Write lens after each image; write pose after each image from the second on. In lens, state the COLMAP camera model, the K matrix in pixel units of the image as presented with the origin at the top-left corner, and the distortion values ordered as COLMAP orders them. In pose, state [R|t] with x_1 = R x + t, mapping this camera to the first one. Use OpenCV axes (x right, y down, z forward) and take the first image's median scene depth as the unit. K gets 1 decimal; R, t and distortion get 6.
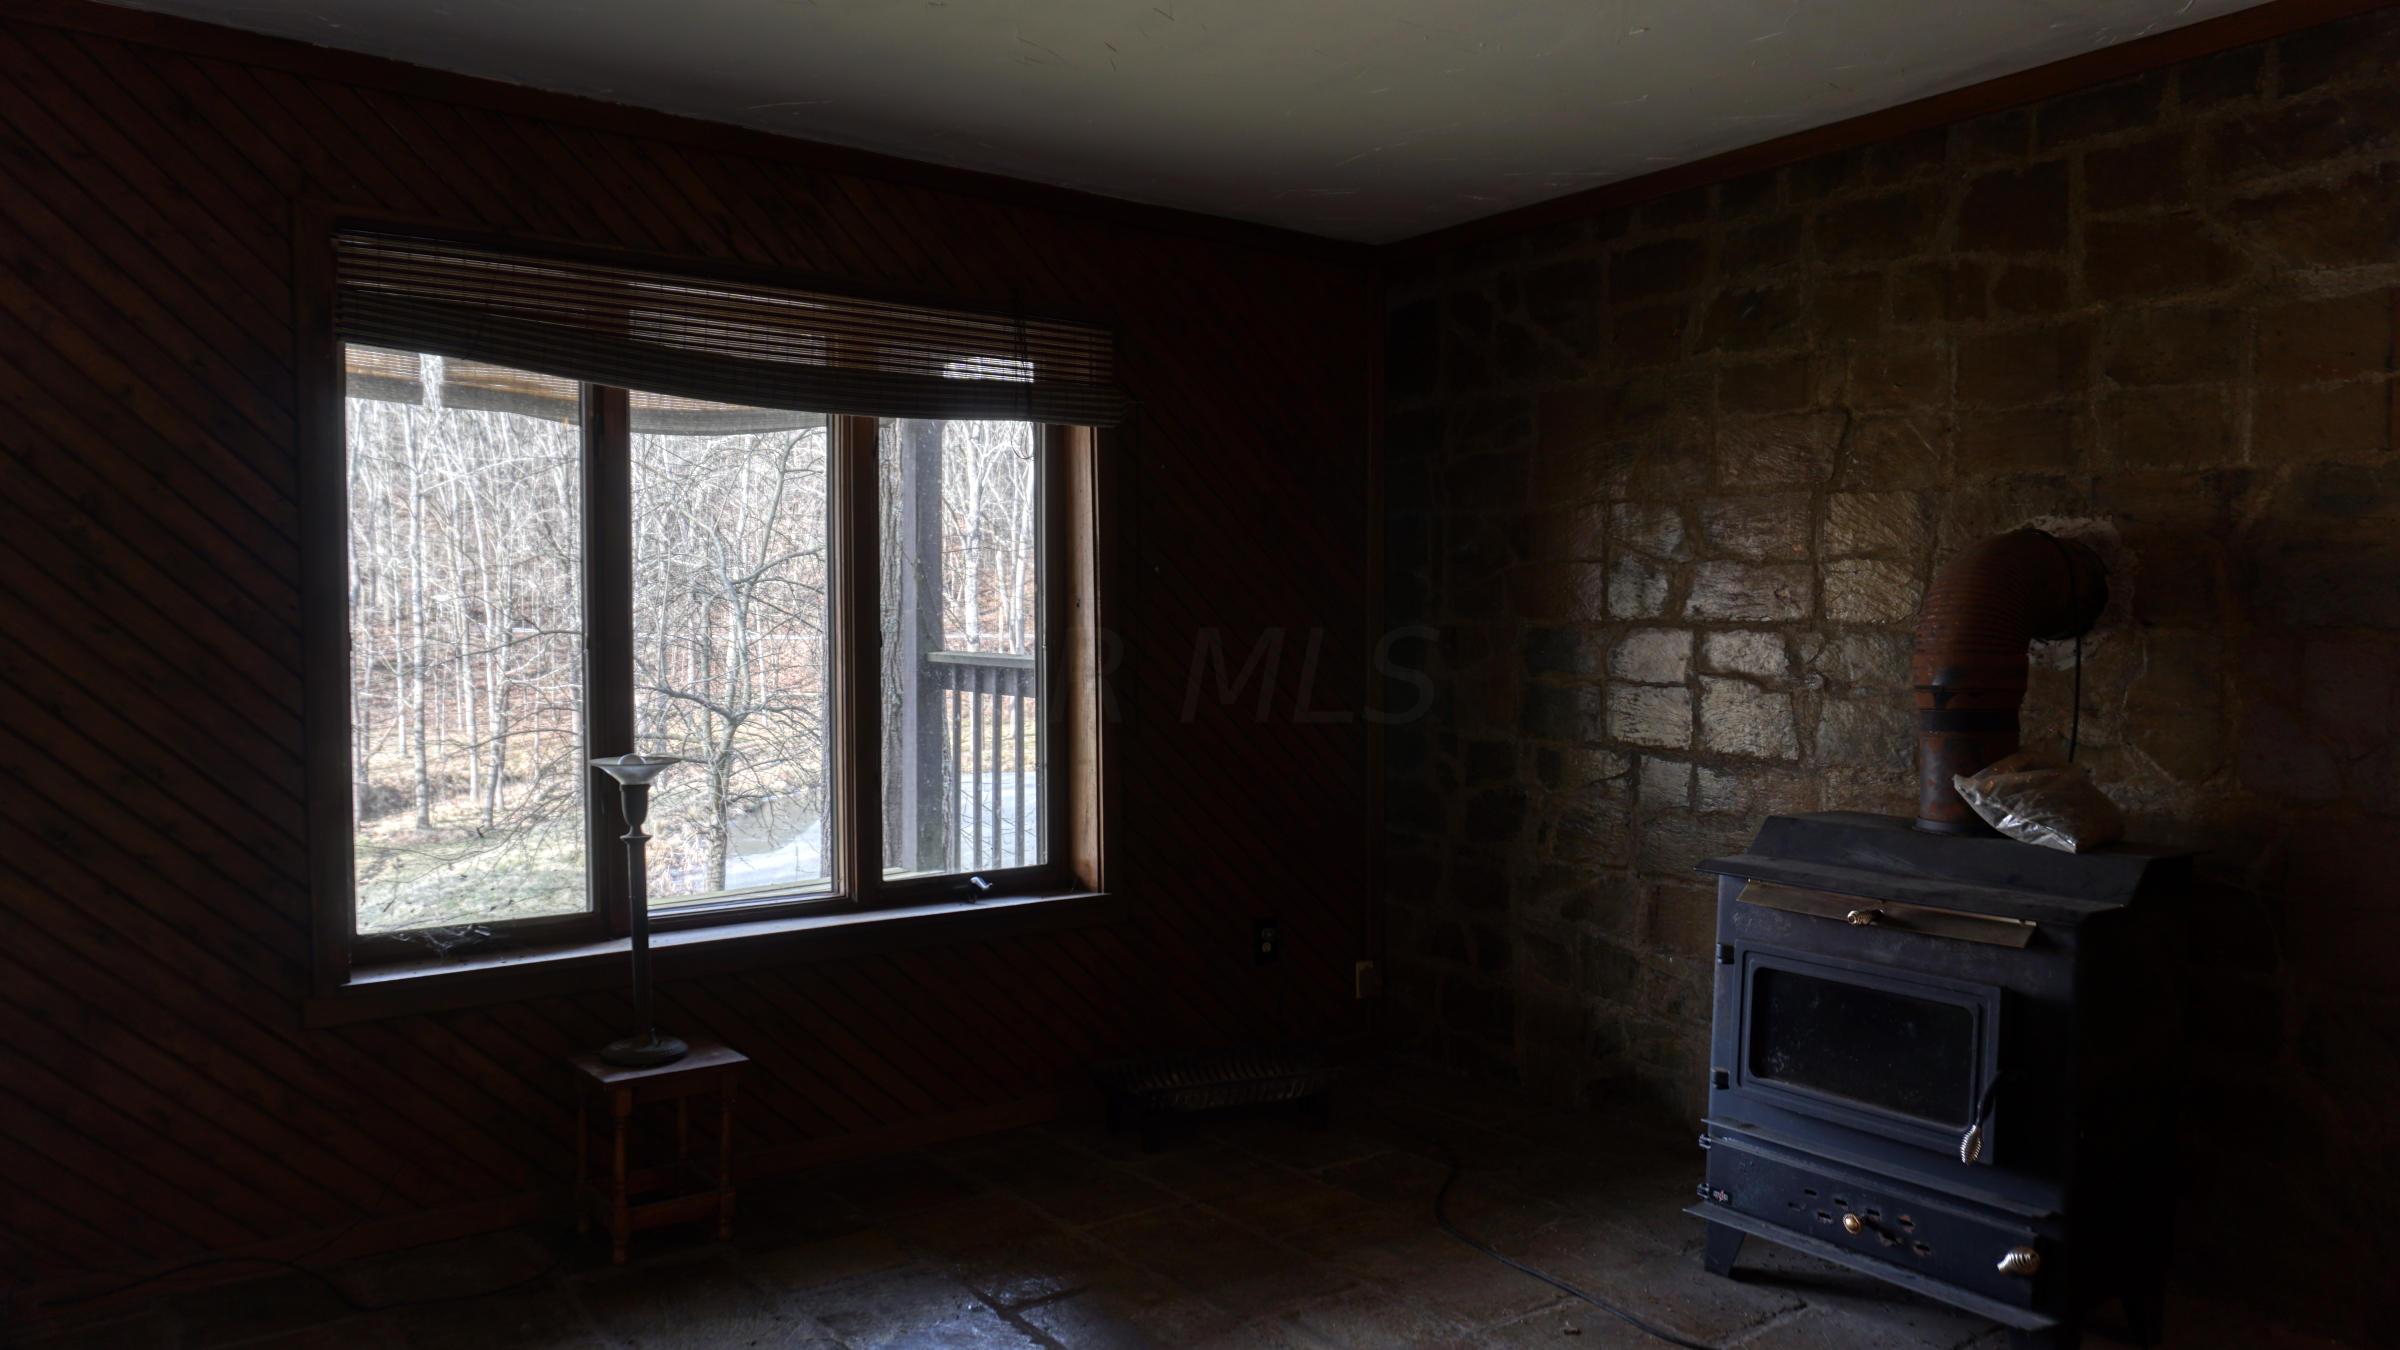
lens RADIAL K [[1593.0, 0, 1199.7], [0, 1593.0, 679.4], [0, 0, 1]] dist [-0.063893, 0.041821]
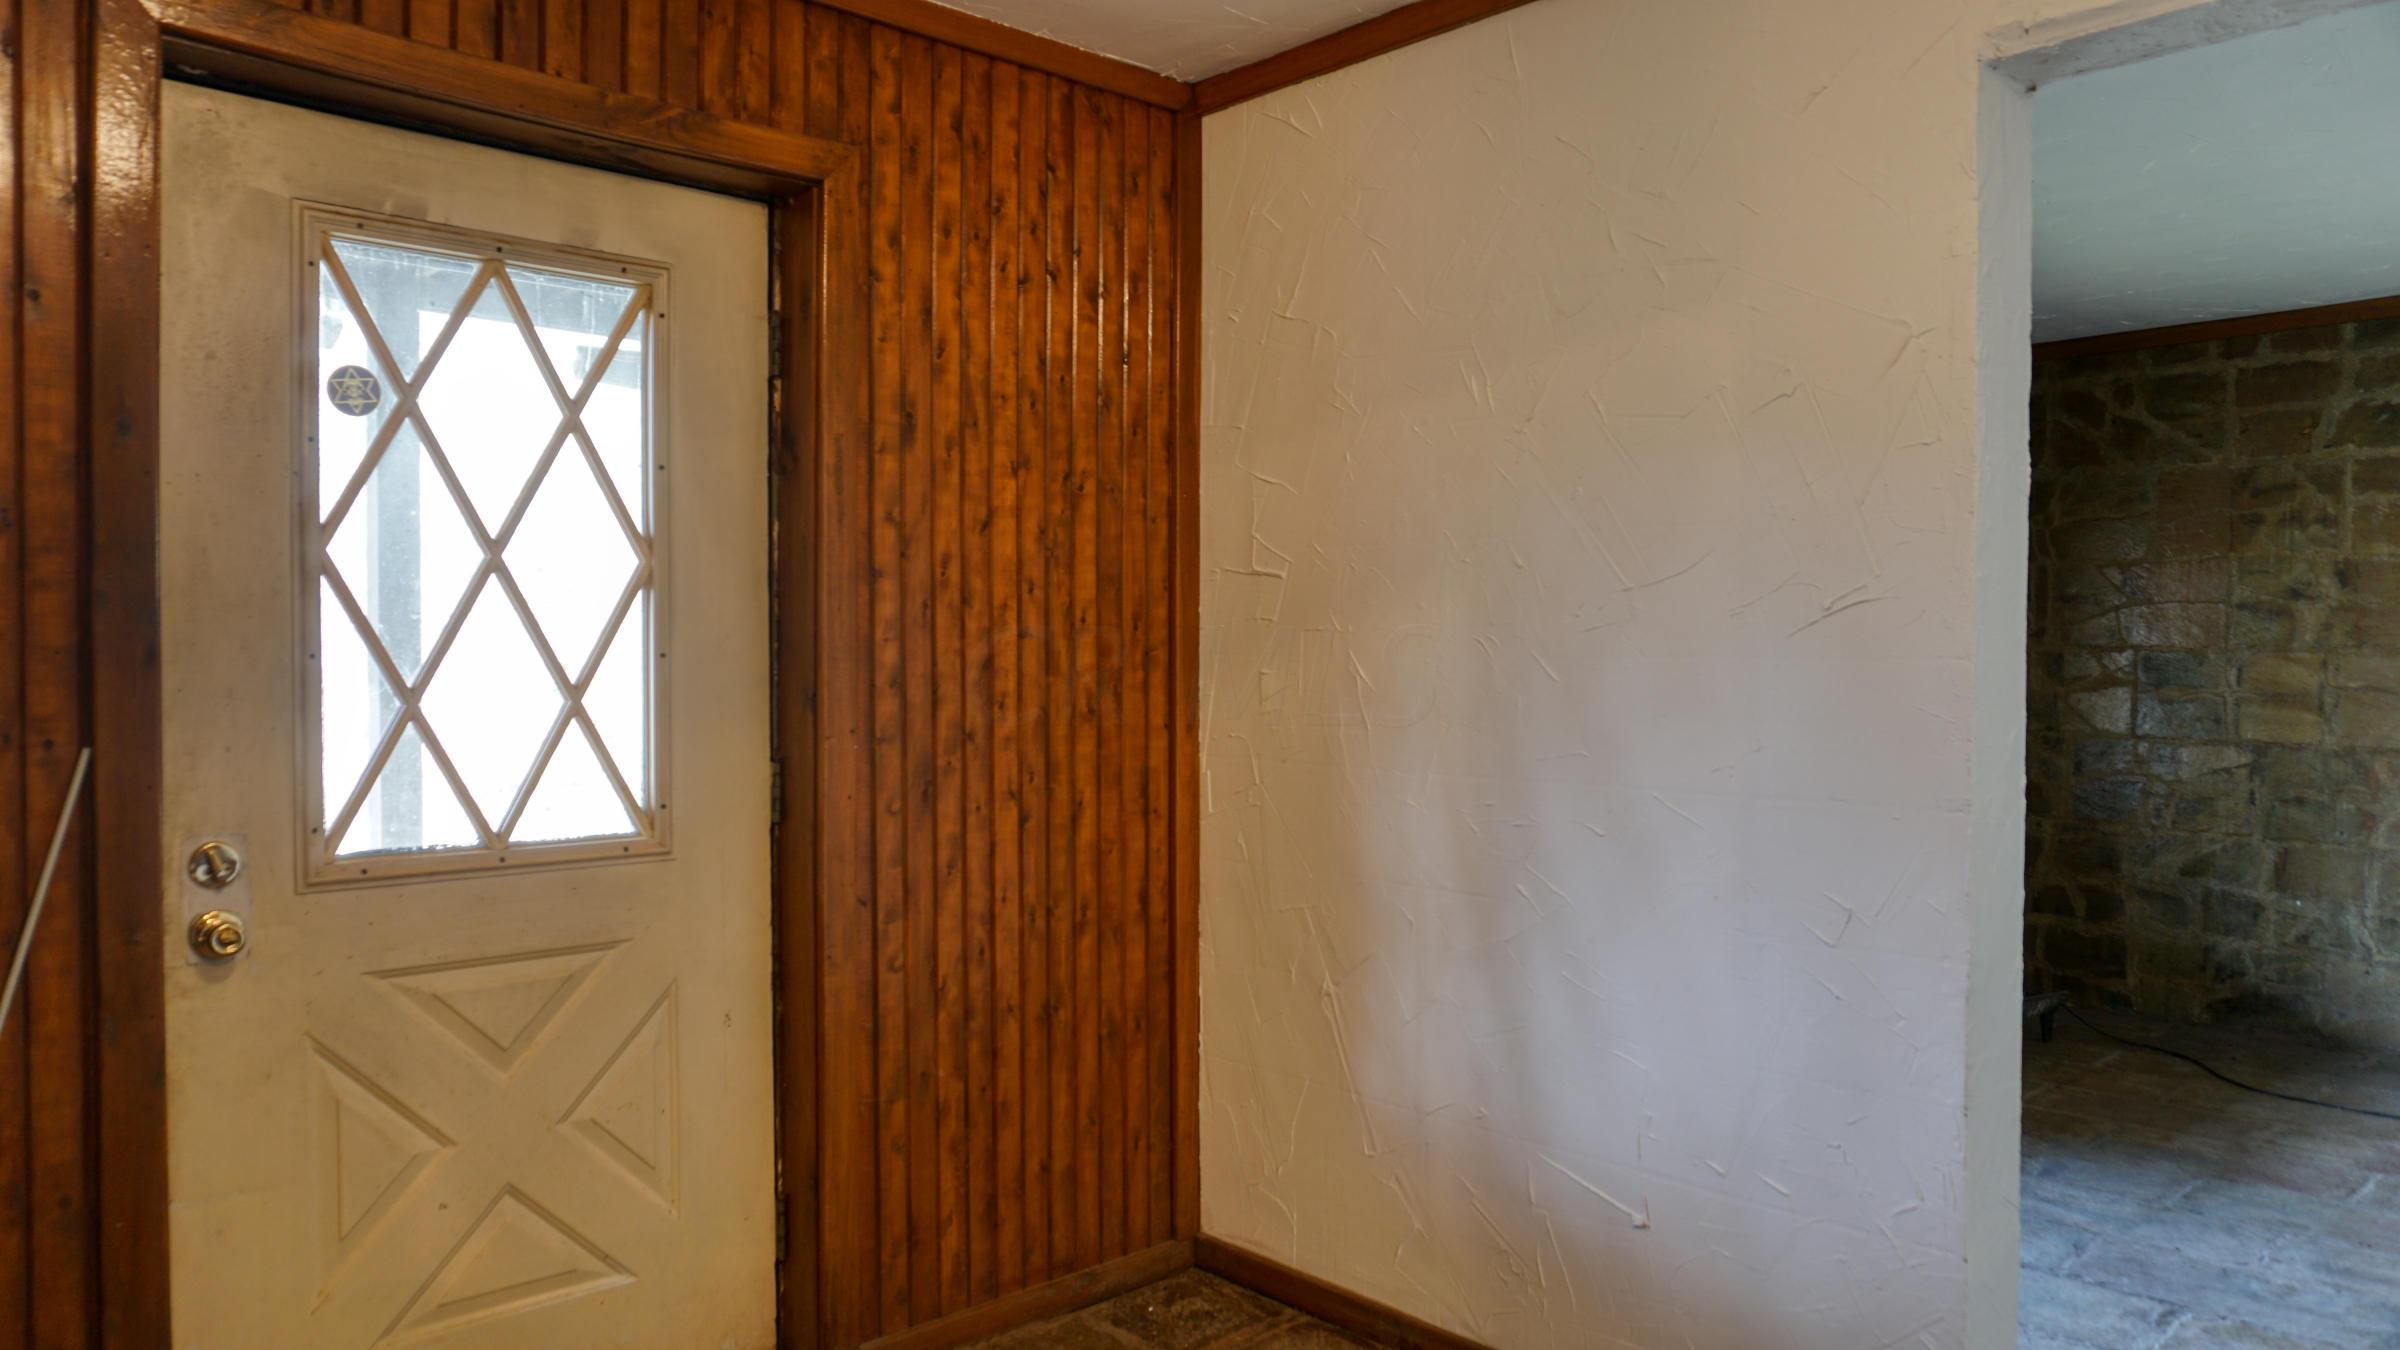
lens RADIAL K [[1593.0, 0, 1210.7], [0, 1593.0, 685.0], [0, 0, 1]] dist [-0.063893, 0.041821]
pose [[0.993661, 0.001032, 0.112410, -0.739223], [0.001056, 0.999828, -0.018506, 0.017626], [-0.112410, 0.018507, 0.993490, -0.192532]]
